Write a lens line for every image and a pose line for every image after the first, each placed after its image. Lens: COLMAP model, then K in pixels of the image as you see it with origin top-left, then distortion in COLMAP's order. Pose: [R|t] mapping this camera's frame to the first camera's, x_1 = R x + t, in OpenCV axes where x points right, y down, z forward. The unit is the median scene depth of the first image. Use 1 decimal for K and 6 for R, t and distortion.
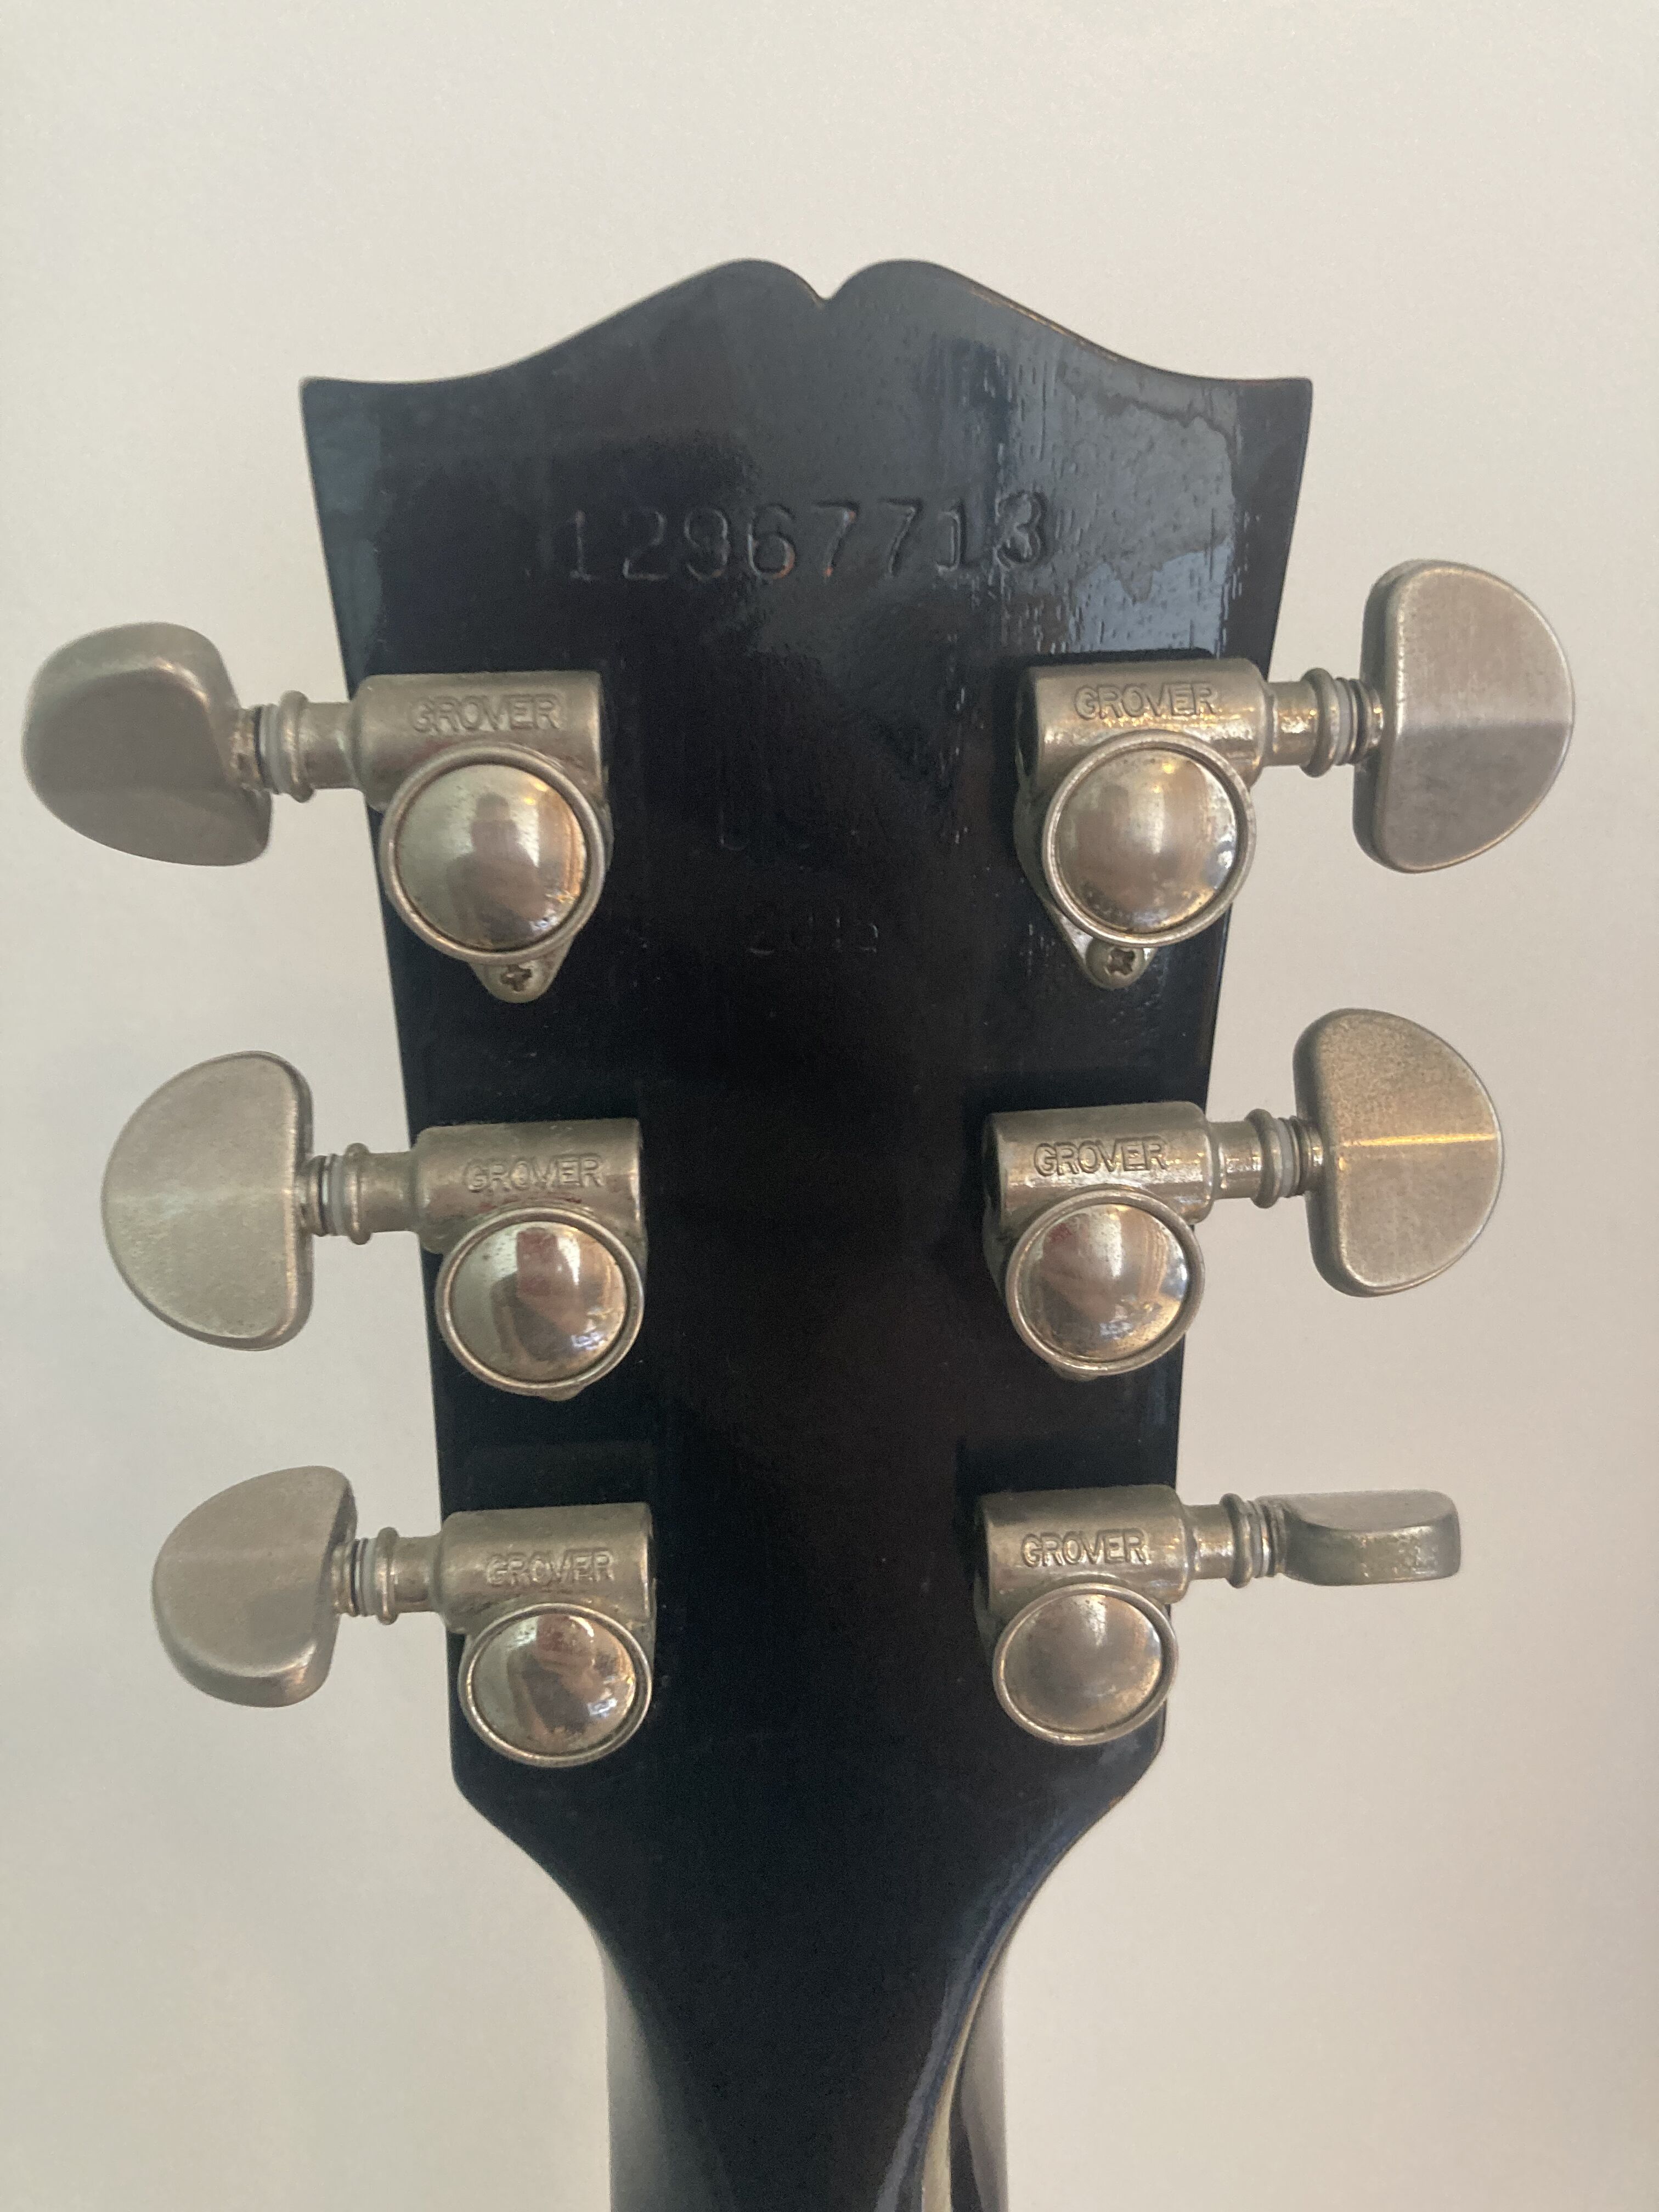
lens RADIAL K [[1766.2, 0, 829.5], [0, 1766.2, 1106.0], [0, 0, 1]] dist [0.136907, -0.385773]
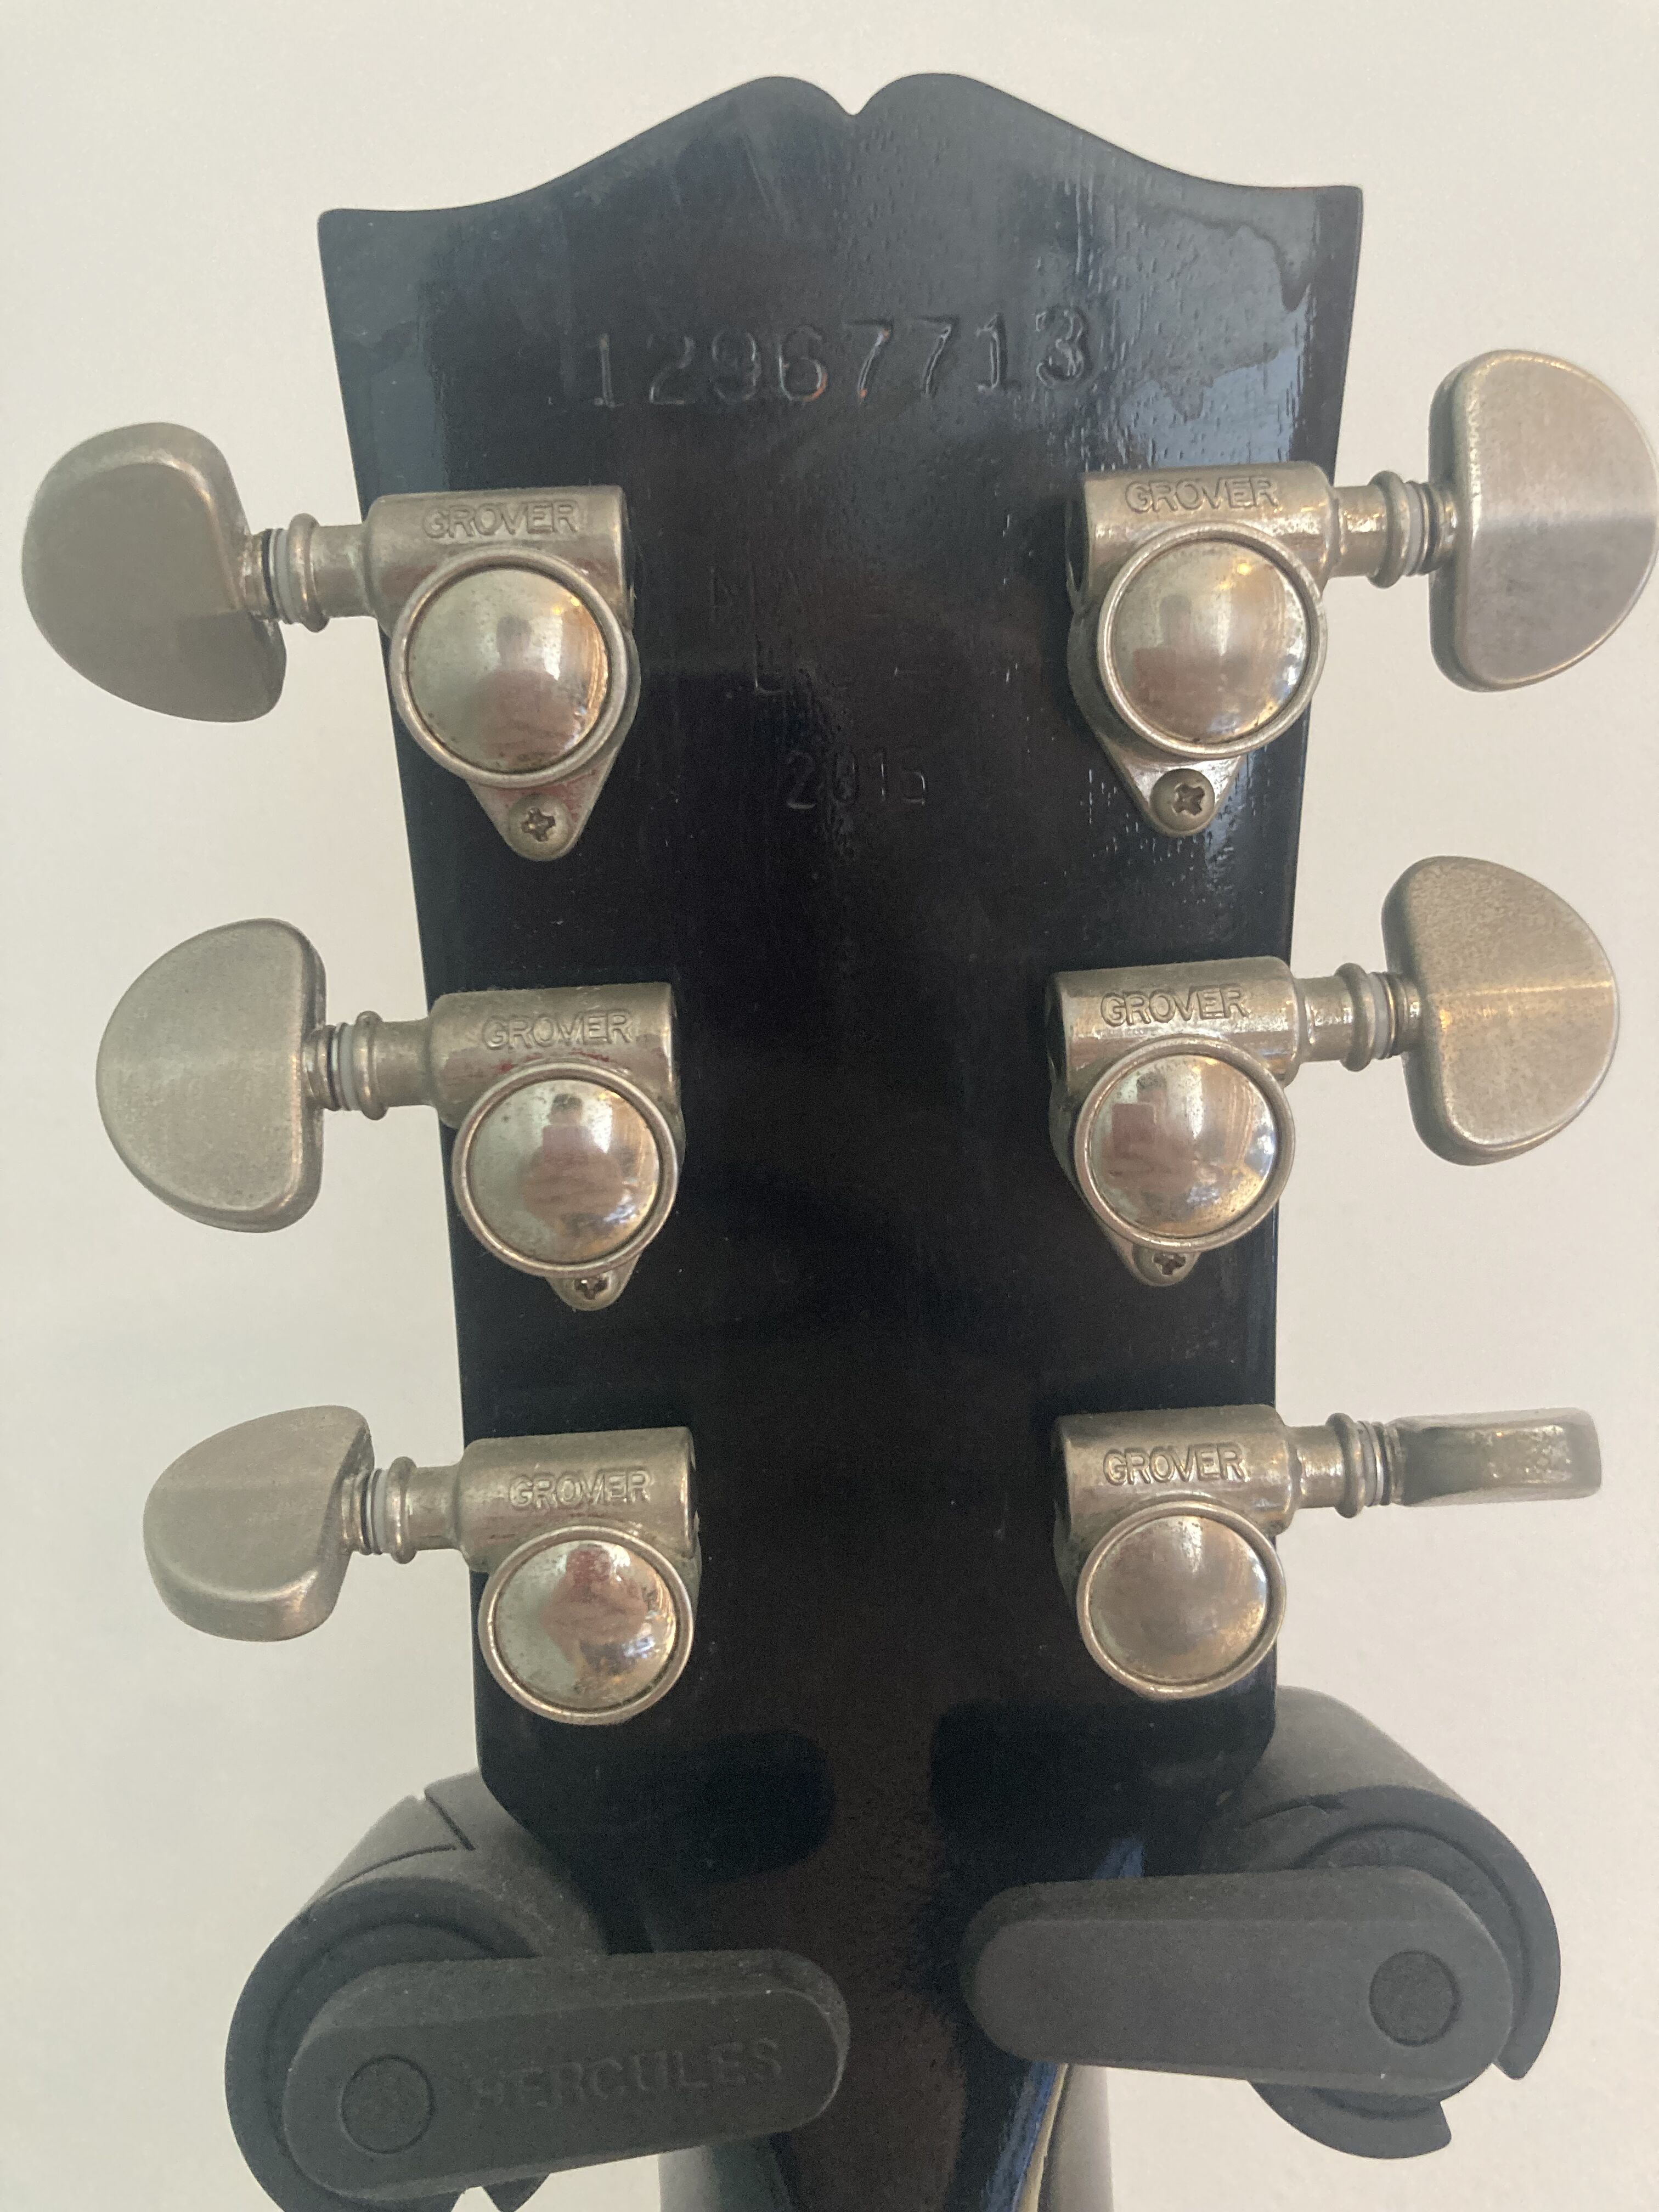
lens RADIAL K [[1772.1, 0, 846.8], [0, 1772.1, 1107.5], [0, 0, 1]] dist [0.094190, -0.205952]
pose [[0.999198, -0.022917, -0.032825, 0.013069], [0.018729, 0.992272, -0.122661, 0.191453], [0.035382, 0.121948, 0.991906, 0.091036]]
